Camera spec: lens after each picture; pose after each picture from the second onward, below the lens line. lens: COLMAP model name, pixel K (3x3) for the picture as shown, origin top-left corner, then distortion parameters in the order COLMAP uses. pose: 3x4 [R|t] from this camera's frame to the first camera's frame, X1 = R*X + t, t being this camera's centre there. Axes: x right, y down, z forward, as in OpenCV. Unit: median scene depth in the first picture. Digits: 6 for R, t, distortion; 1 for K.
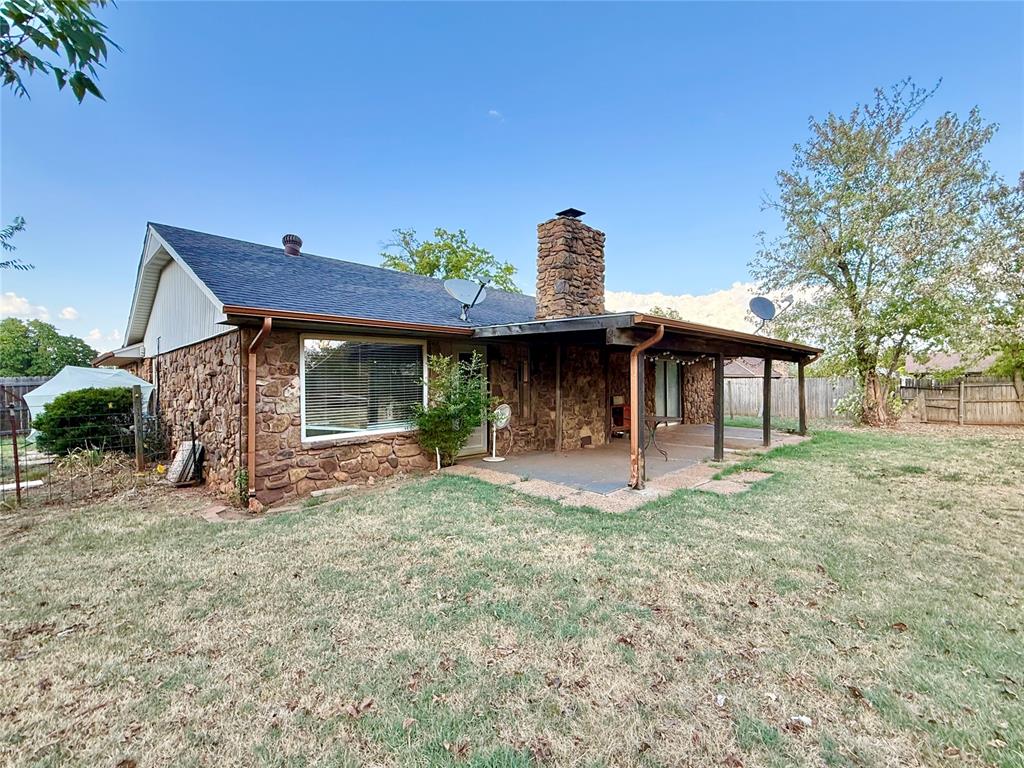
lens RADIAL K [[456.2, 0, 510.4], [0, 456.2, 384.7], [0, 0, 1]] dist [0.001096, 0.000095]
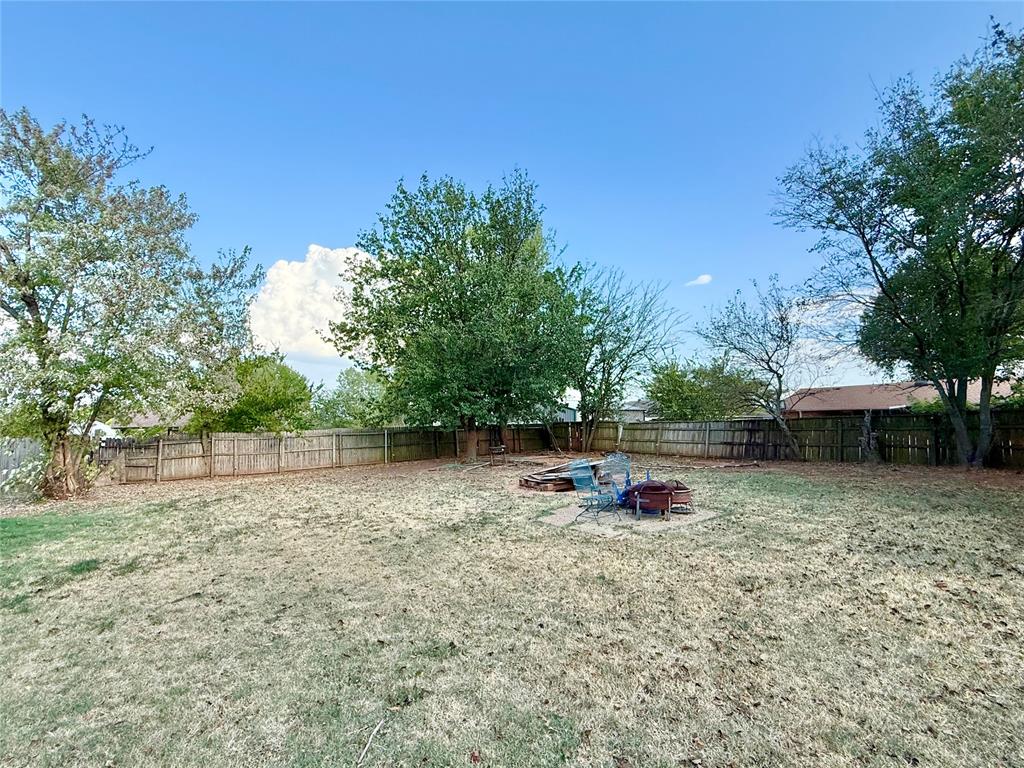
lens RADIAL K [[456.2, 0, 517.3], [0, 456.2, 382.7], [0, 0, 1]] dist [0.001096, 0.000095]
pose [[0.142224, 0.088464, 0.985873, 0.079493], [0.020788, 0.995512, -0.092328, -0.027083], [-0.989616, 0.033626, 0.139747, 0.054800]]
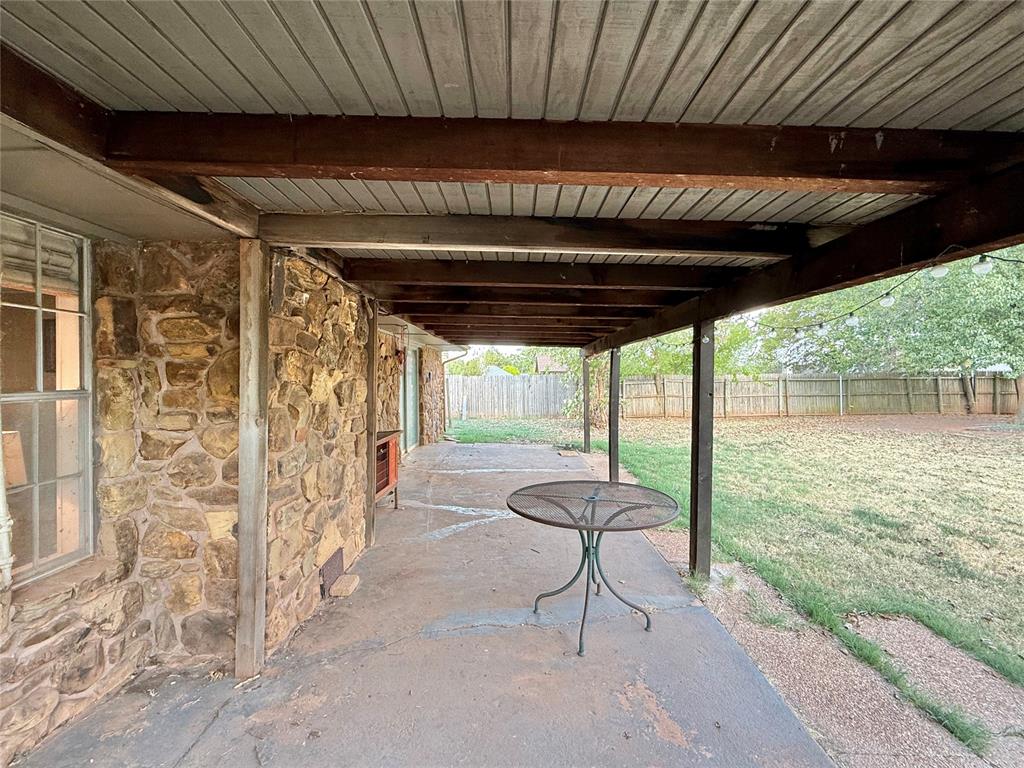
lens RADIAL K [[456.2, 0, 517.4], [0, 456.2, 382.9], [0, 0, 1]] dist [0.001096, 0.000095]
pose [[0.714863, -0.004037, 0.699253, 0.021613], [-0.000687, 0.999979, 0.006476, -0.007445], [-0.699264, -0.005110, 0.714845, 0.433647]]
